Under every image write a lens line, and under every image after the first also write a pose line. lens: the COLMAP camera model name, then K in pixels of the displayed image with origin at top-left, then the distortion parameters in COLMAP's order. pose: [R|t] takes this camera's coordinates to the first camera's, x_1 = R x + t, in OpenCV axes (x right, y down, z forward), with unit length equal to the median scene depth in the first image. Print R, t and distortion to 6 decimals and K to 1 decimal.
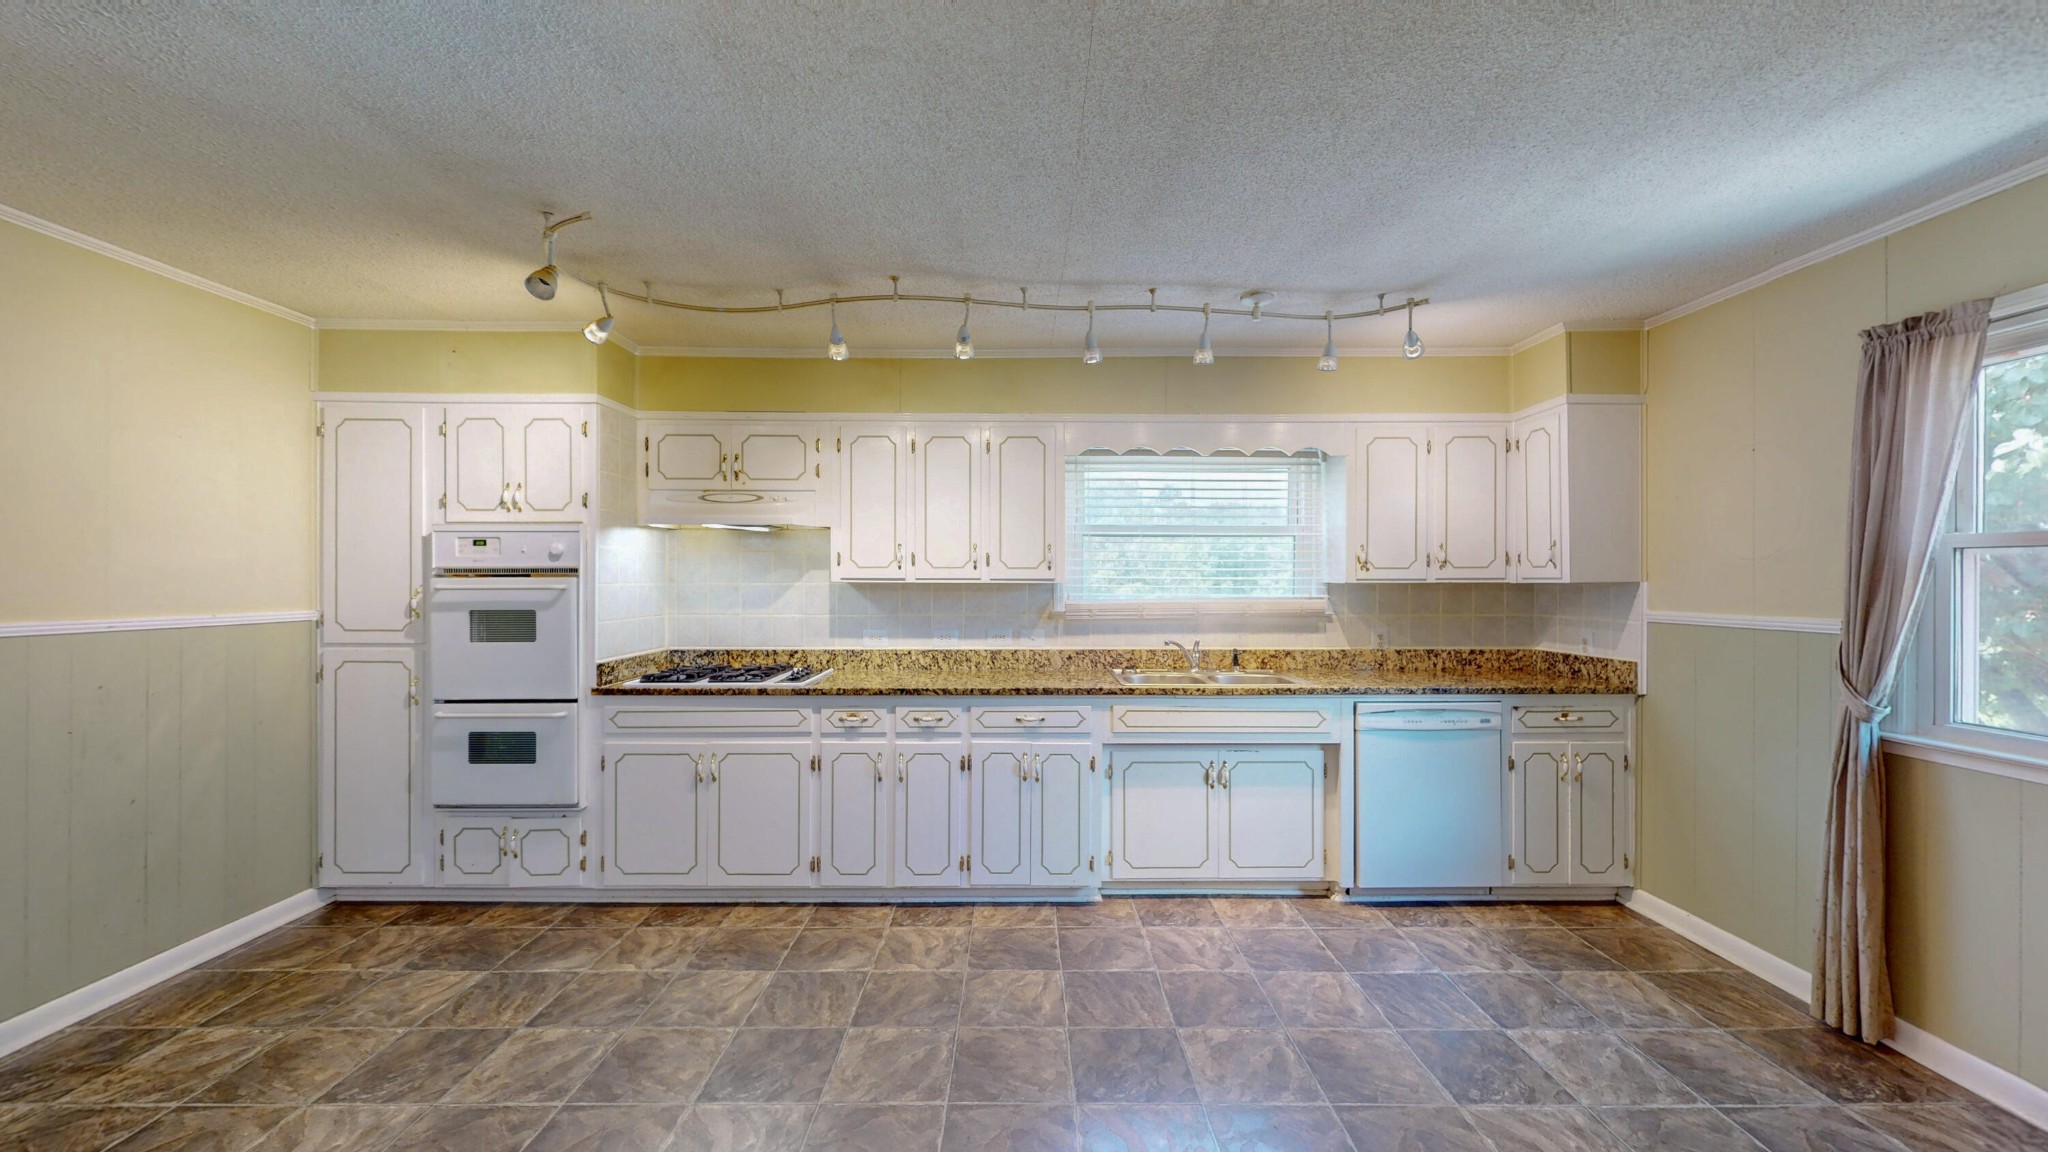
lens RADIAL K [[801.8, 0, 1024.4], [0, 801.8, 568.7], [0, 0, 1]] dist [-0.000182, 0.000077]
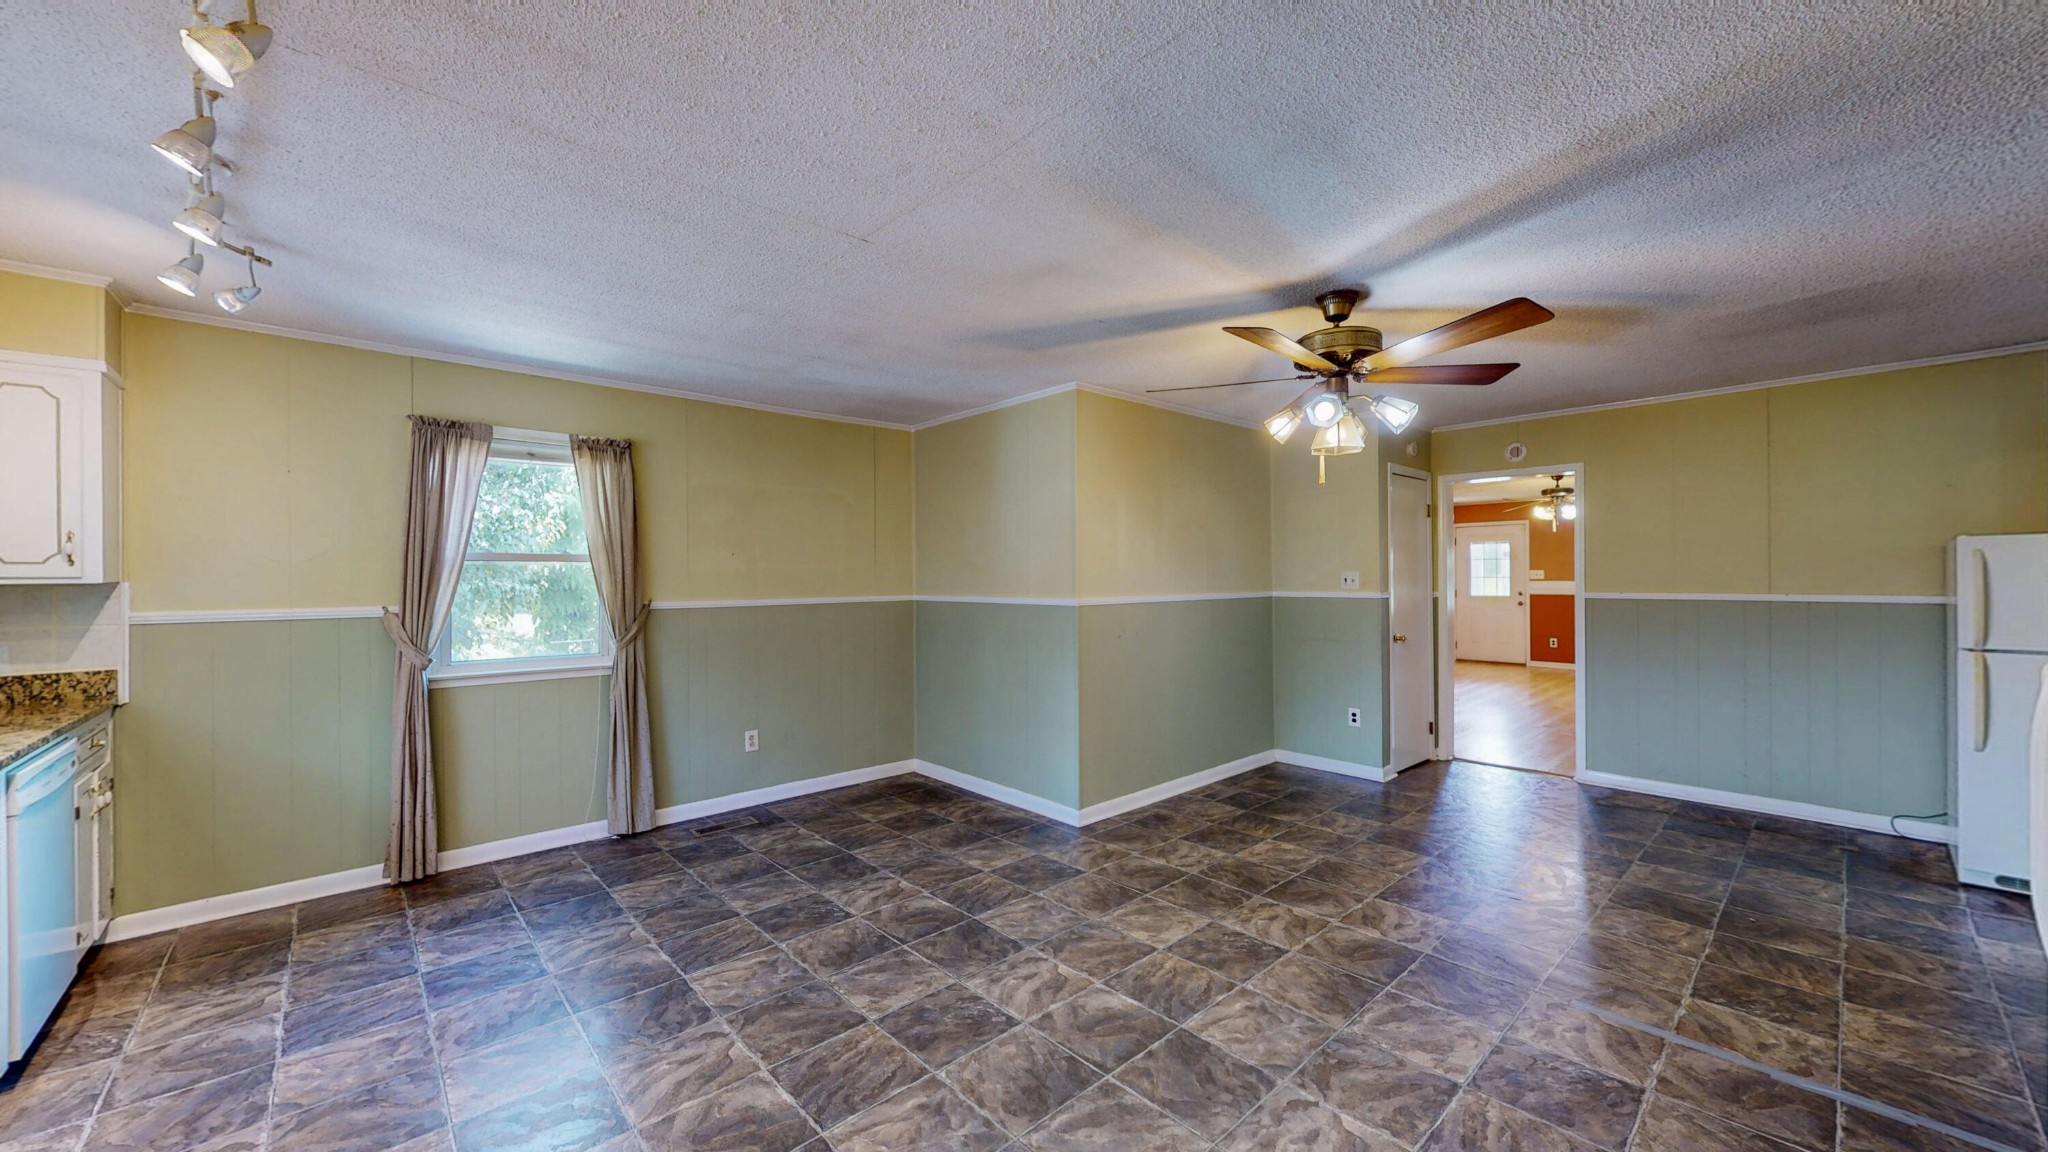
lens RADIAL K [[750.7, 0, 1024.0], [0, 750.7, 576.0], [0, 0, 1]] dist [-0.000749, 0.000187]
pose [[-0.688604, -0.000655, 0.725137, -0.663115], [-0.007127, 0.999957, -0.005865, 0.008793], [-0.725102, -0.009207, -0.688580, 0.981231]]
